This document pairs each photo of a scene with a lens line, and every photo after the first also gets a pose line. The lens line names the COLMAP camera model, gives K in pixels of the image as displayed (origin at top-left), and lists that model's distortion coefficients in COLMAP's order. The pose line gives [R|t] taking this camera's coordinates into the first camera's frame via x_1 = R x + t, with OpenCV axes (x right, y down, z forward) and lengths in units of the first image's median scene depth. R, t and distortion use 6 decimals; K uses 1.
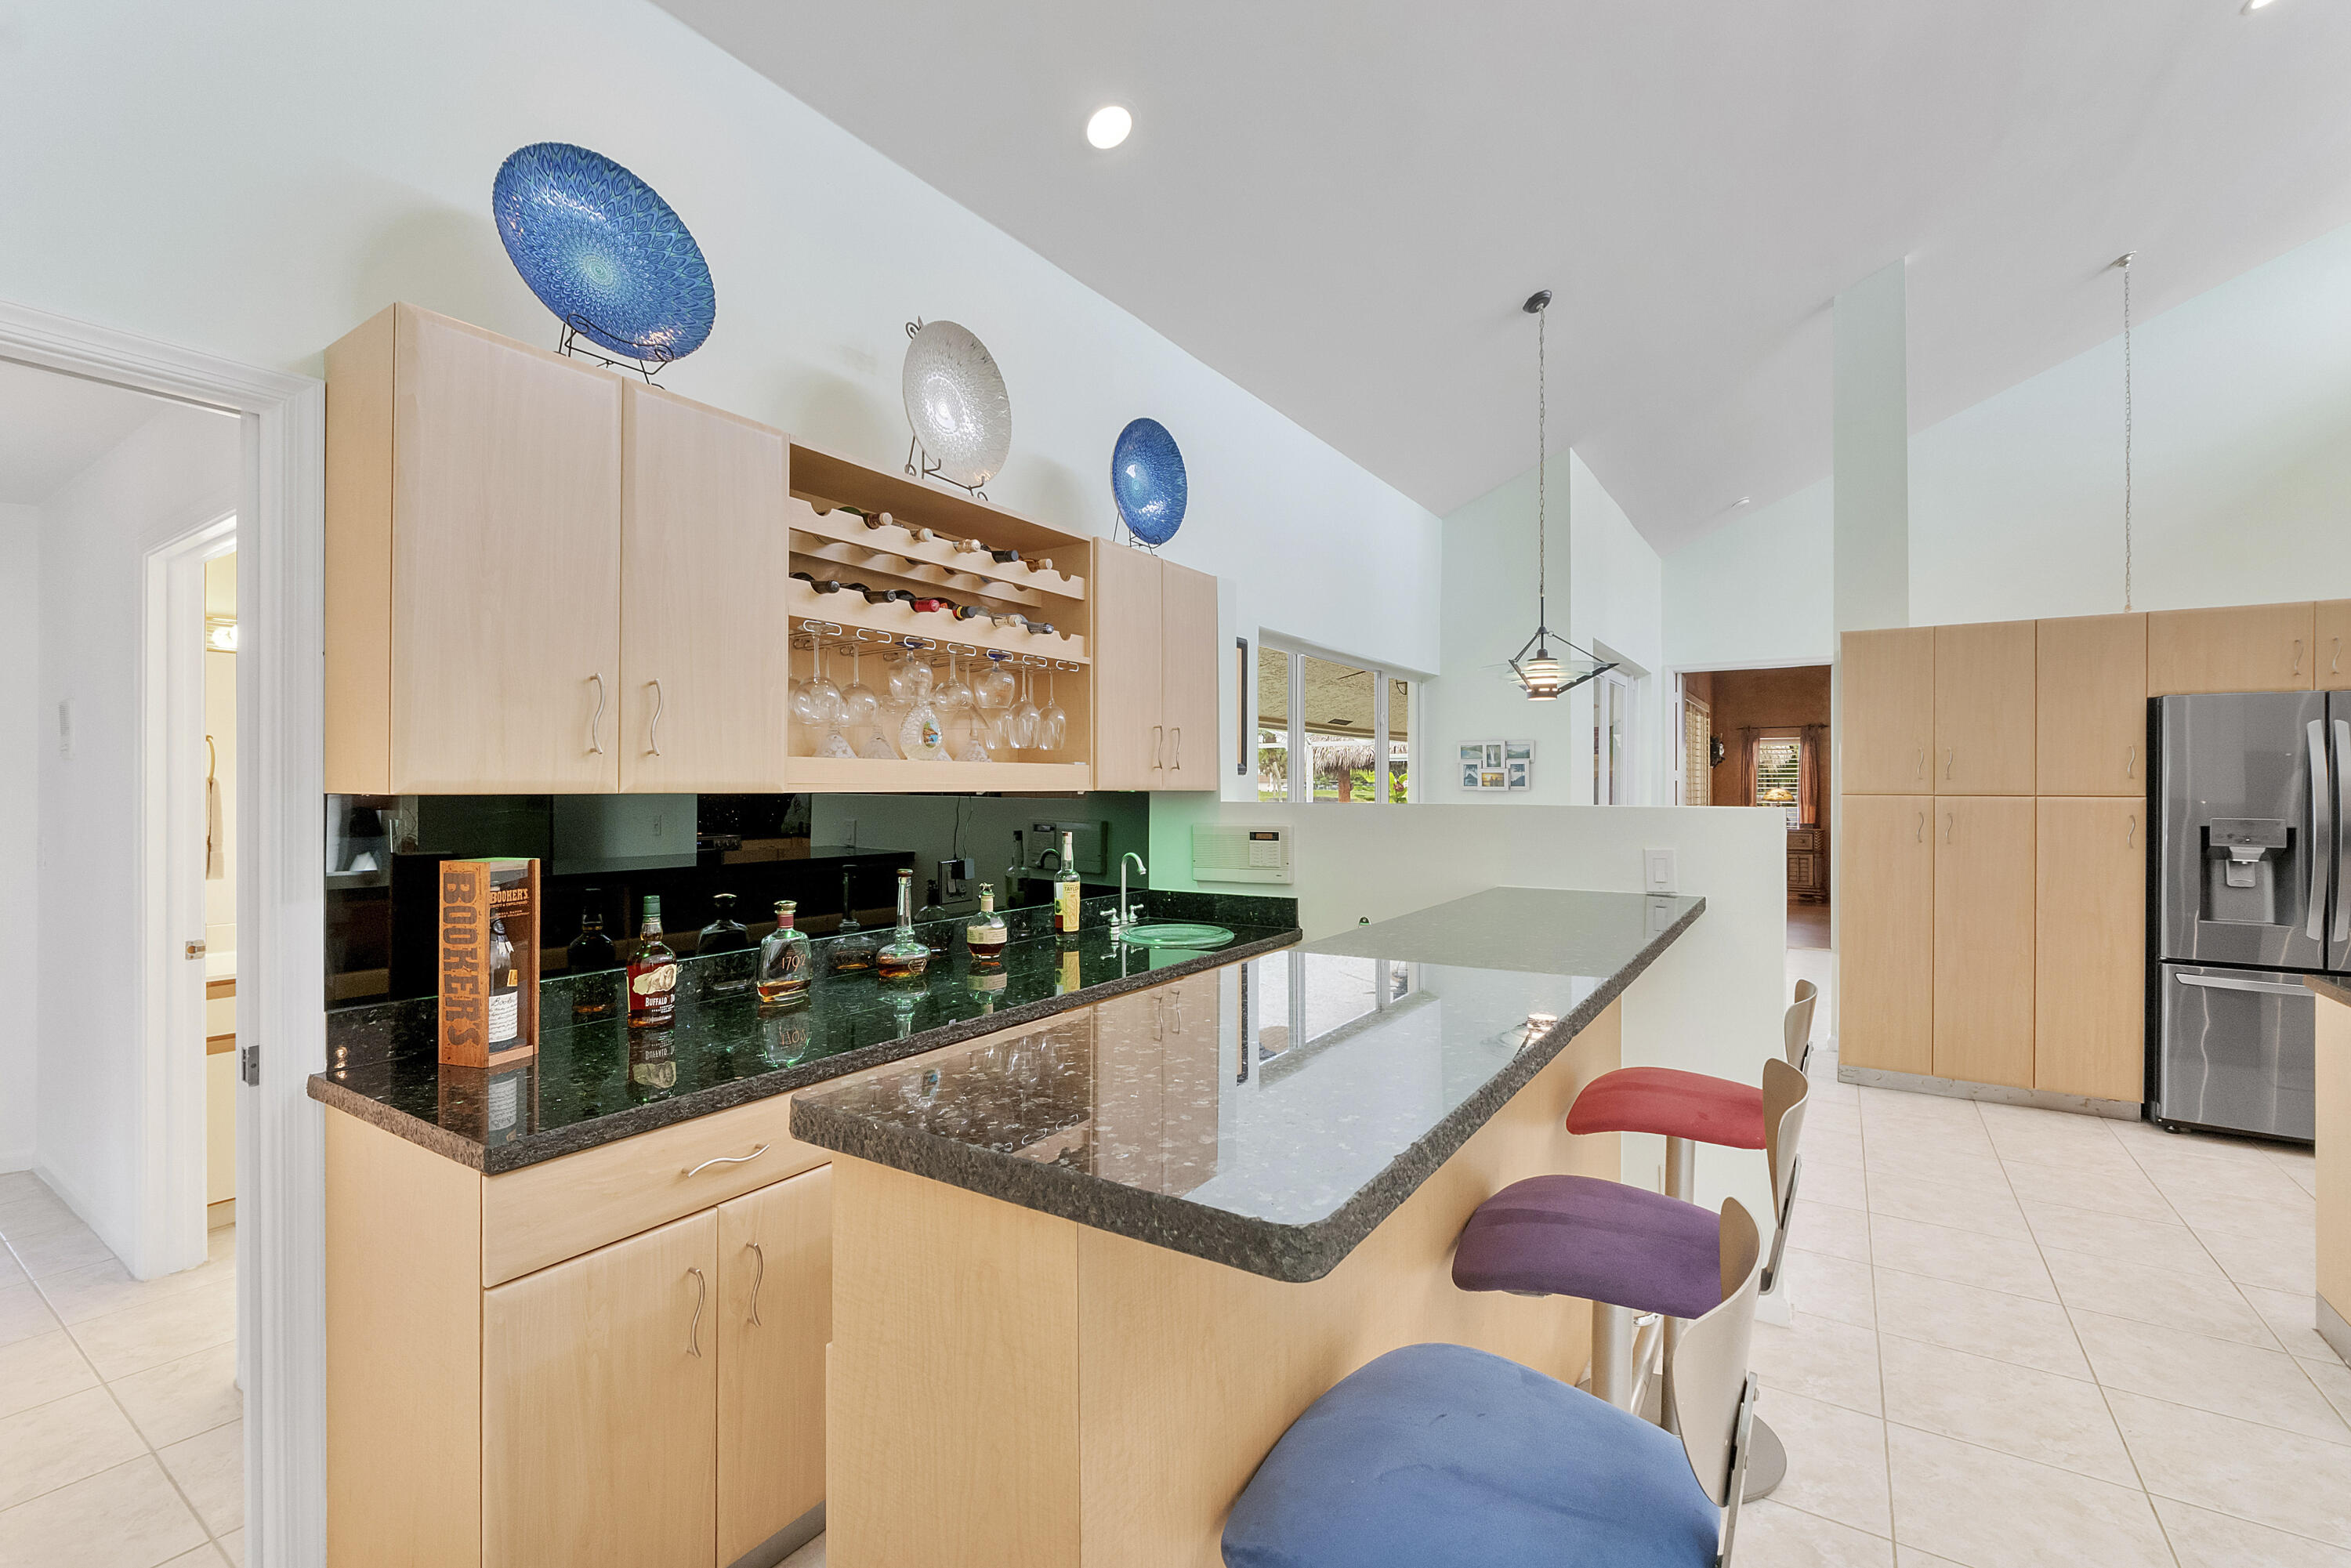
lens RADIAL K [[994.5, 0, 1176.9], [0, 994.5, 782.2], [0, 0, 1]] dist [-0.002695, -0.001882]
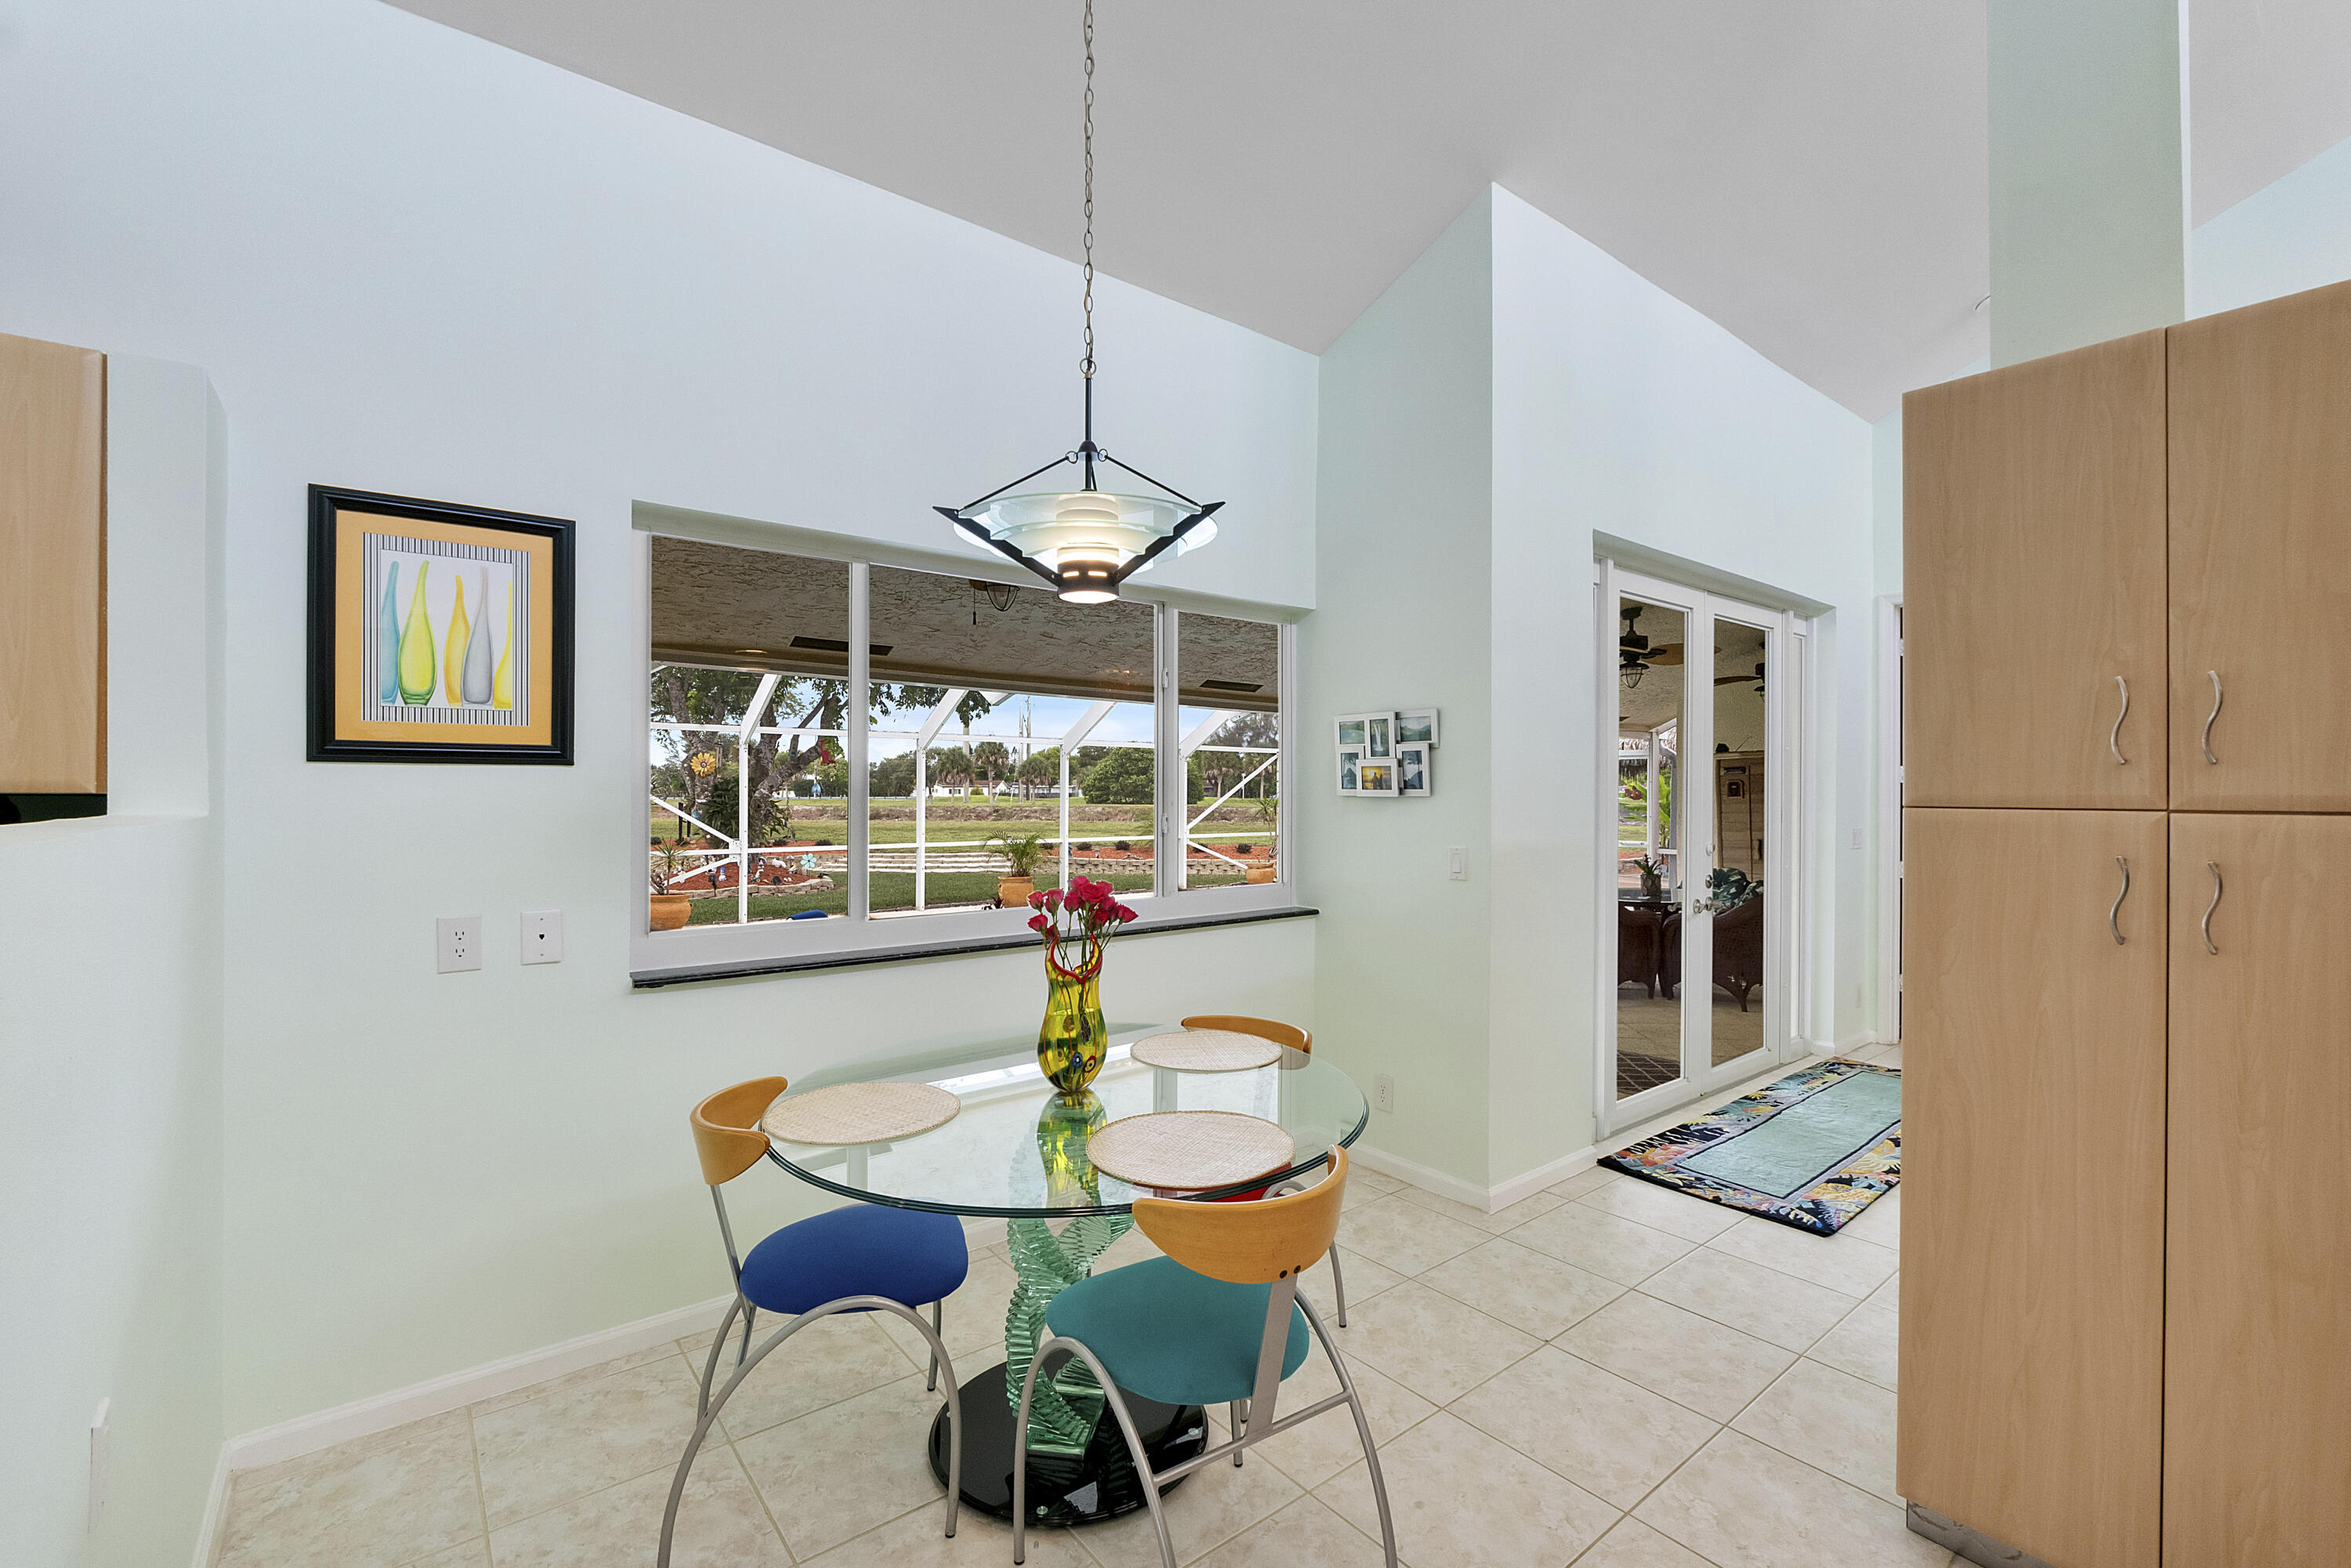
lens RADIAL K [[994.5, 0, 1186.2], [0, 994.5, 796.7], [0, 0, 1]] dist [-0.002695, -0.001882]
pose [[0.949669, 0.002522, -0.313246, 0.812636], [-0.000038, 0.999969, 0.007935, 0.007609], [0.313256, -0.007523, 0.949639, 0.840779]]
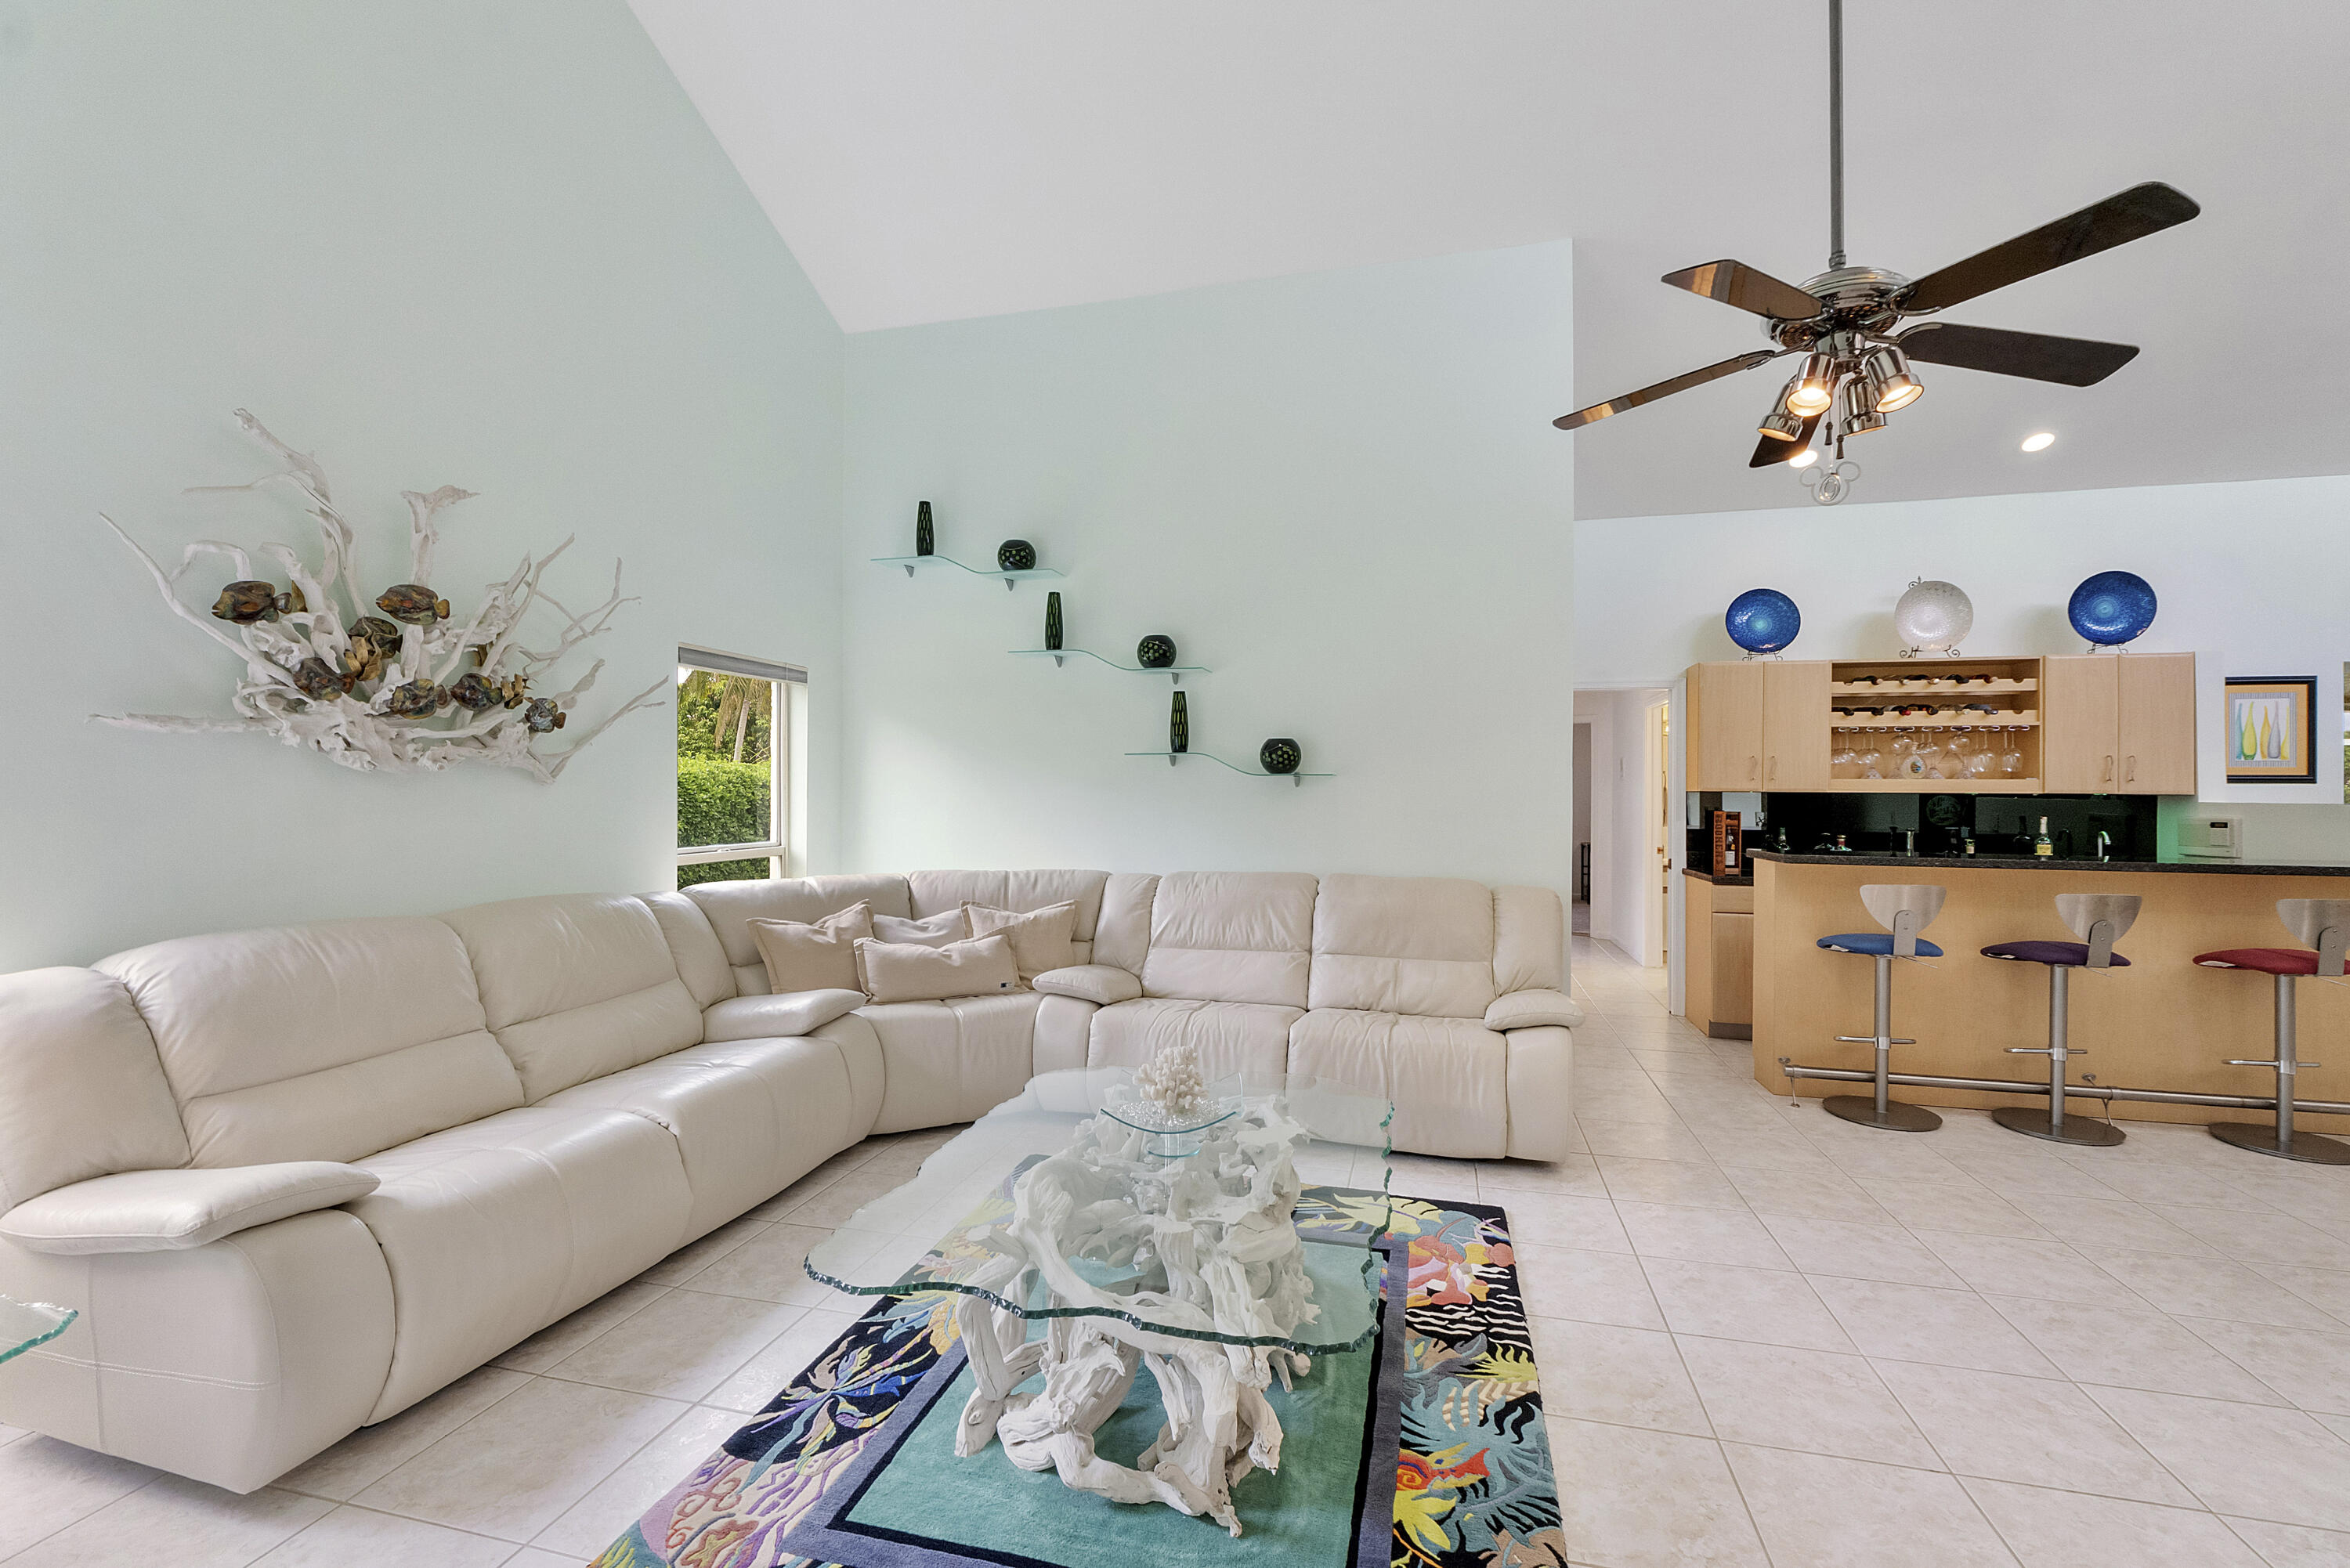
lens RADIAL K [[994.1, 0, 1173.7], [0, 994.1, 794.8], [0, 0, 1]] dist [-0.002695, -0.001882]
pose [[0.328979, 0.010129, -0.944283, 1.109743], [-0.002513, 0.999948, 0.009851, -0.002800], [0.944334, -0.000868, 0.328988, -1.113664]]
